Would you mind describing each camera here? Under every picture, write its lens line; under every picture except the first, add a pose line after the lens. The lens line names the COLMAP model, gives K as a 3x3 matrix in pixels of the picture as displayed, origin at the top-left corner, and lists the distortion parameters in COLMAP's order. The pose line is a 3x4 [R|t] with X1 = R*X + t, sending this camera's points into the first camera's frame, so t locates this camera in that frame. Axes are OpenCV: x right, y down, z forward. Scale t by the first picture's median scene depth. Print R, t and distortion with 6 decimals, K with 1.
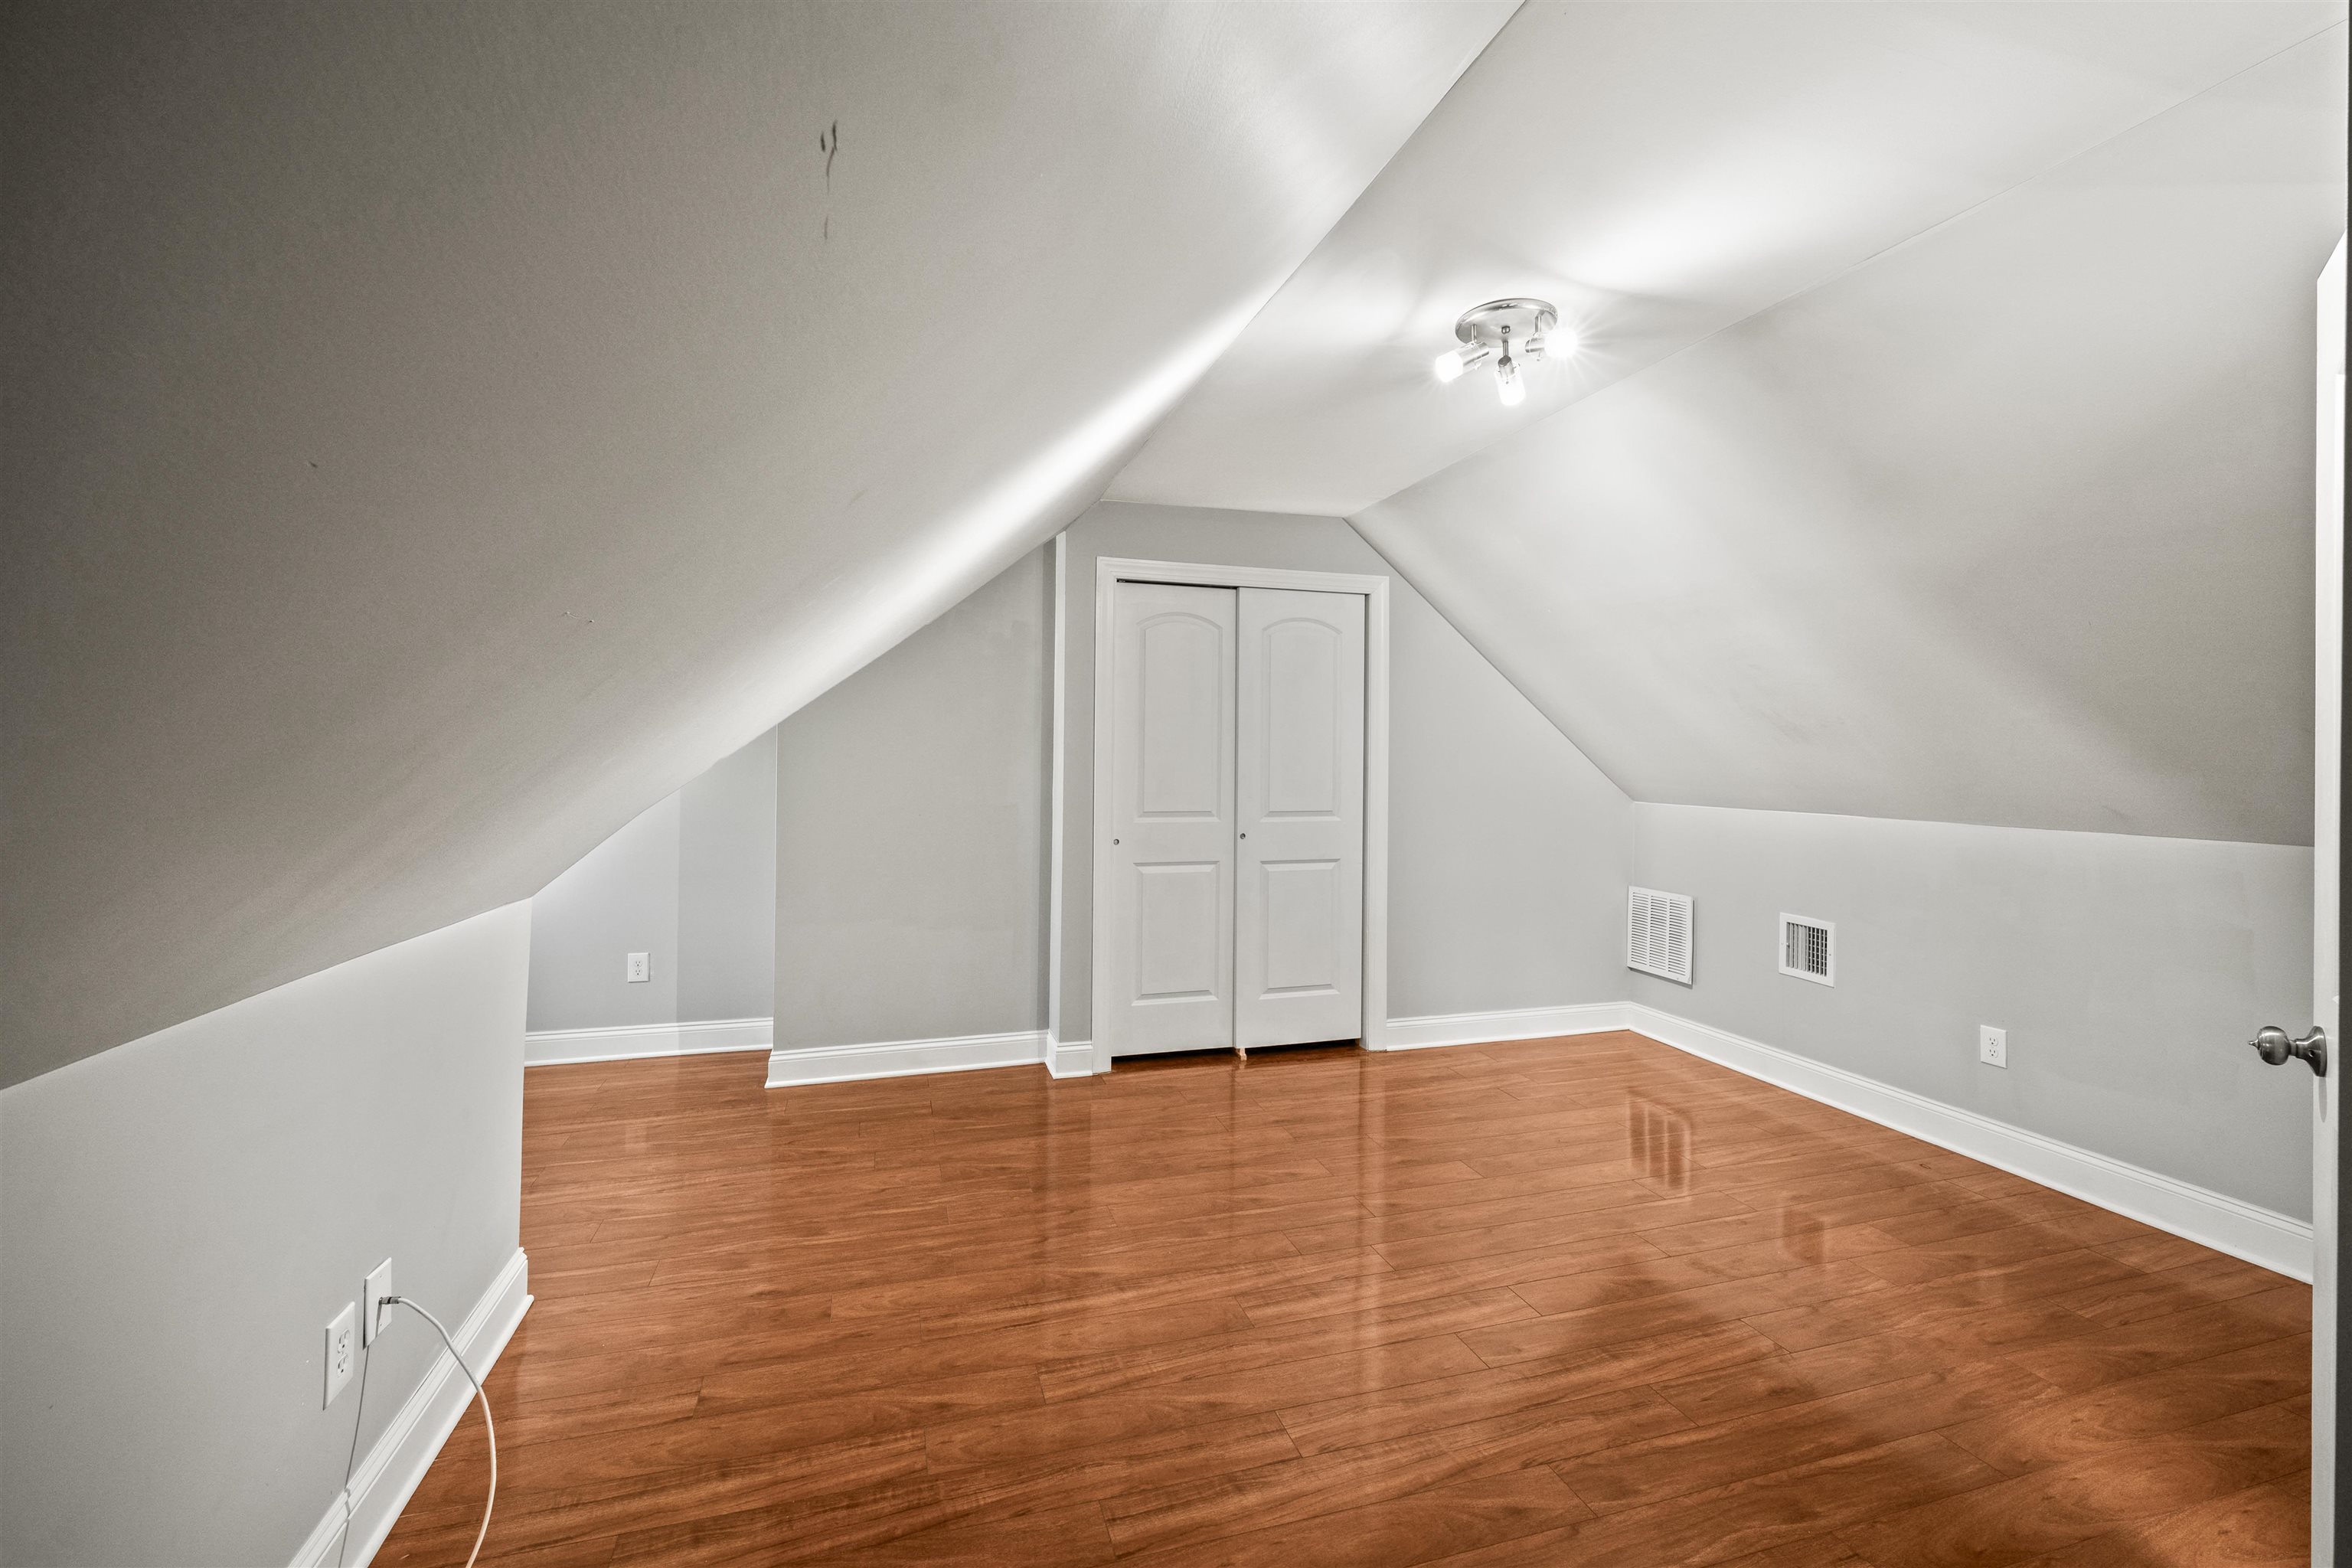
lens RADIAL K [[978.4, 0, 1194.6], [0, 978.4, 749.7], [0, 0, 1]] dist [0.001434, -0.000616]
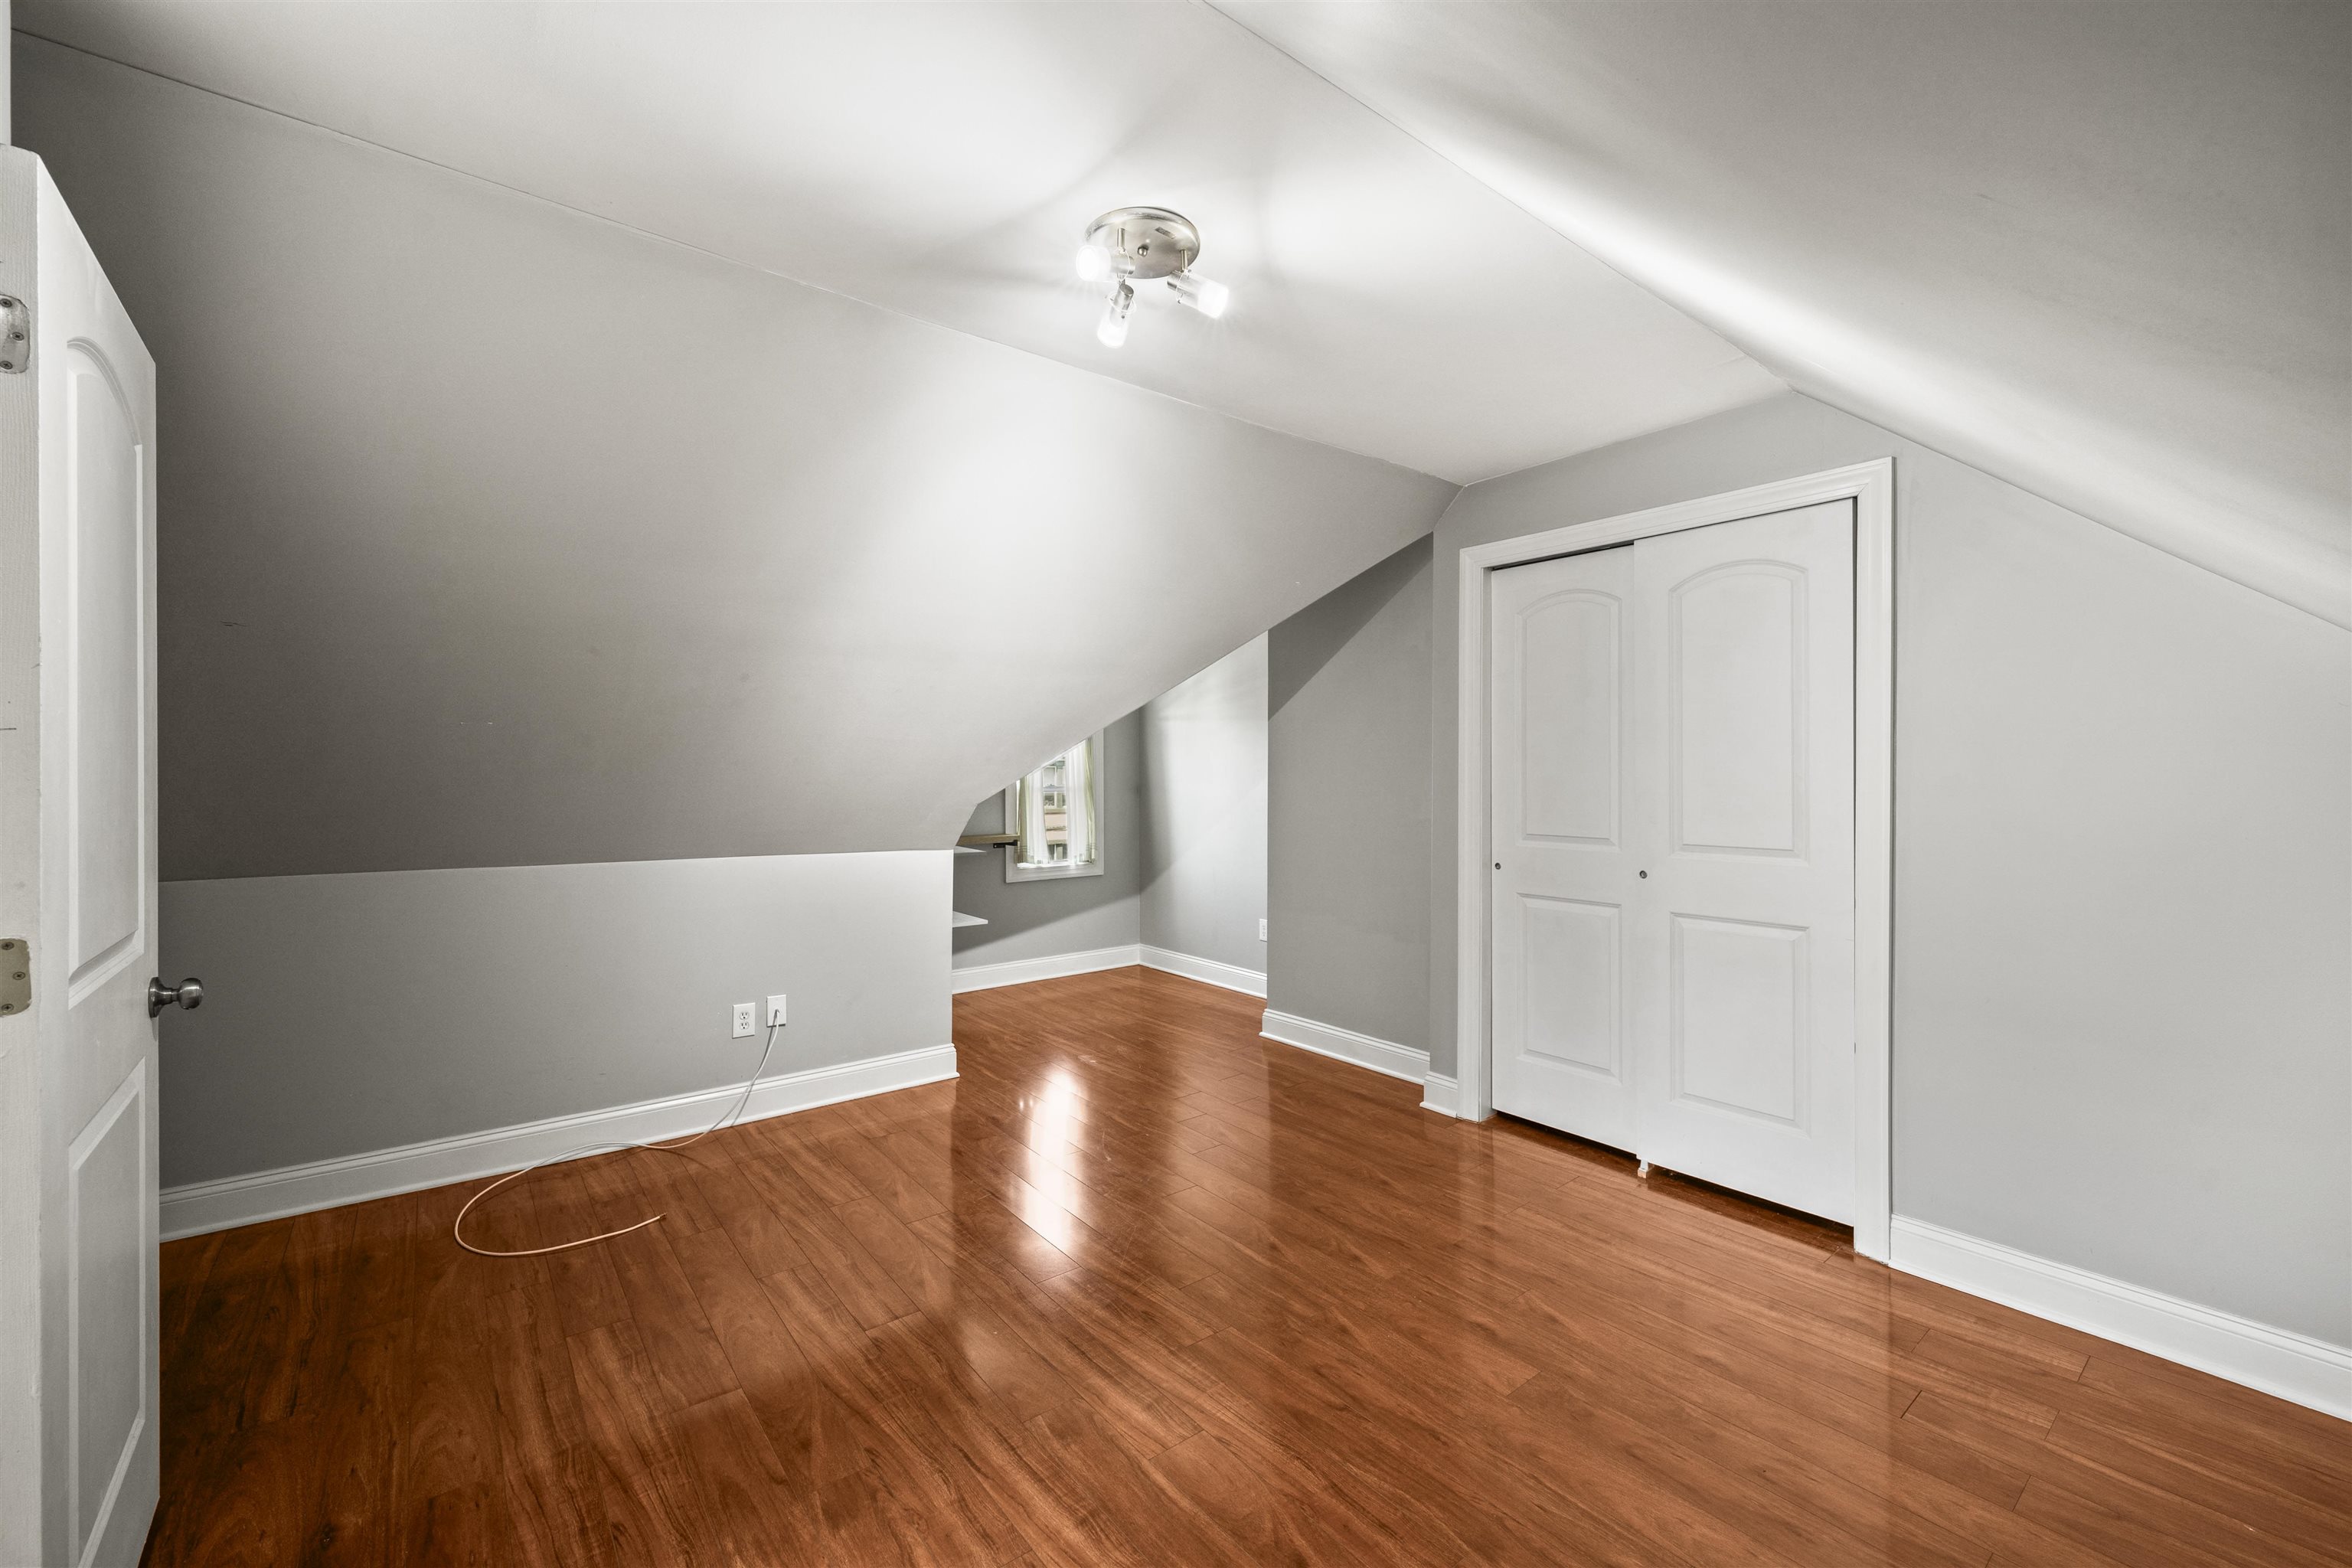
lens RADIAL K [[978.4, 0, 1183.2], [0, 978.4, 768.8], [0, 0, 1]] dist [0.001434, -0.000616]
pose [[0.353684, -0.008621, -0.935325, 0.656260], [0.008172, 0.999948, -0.006126, 0.010545], [0.935329, -0.005477, 0.353736, 0.436960]]
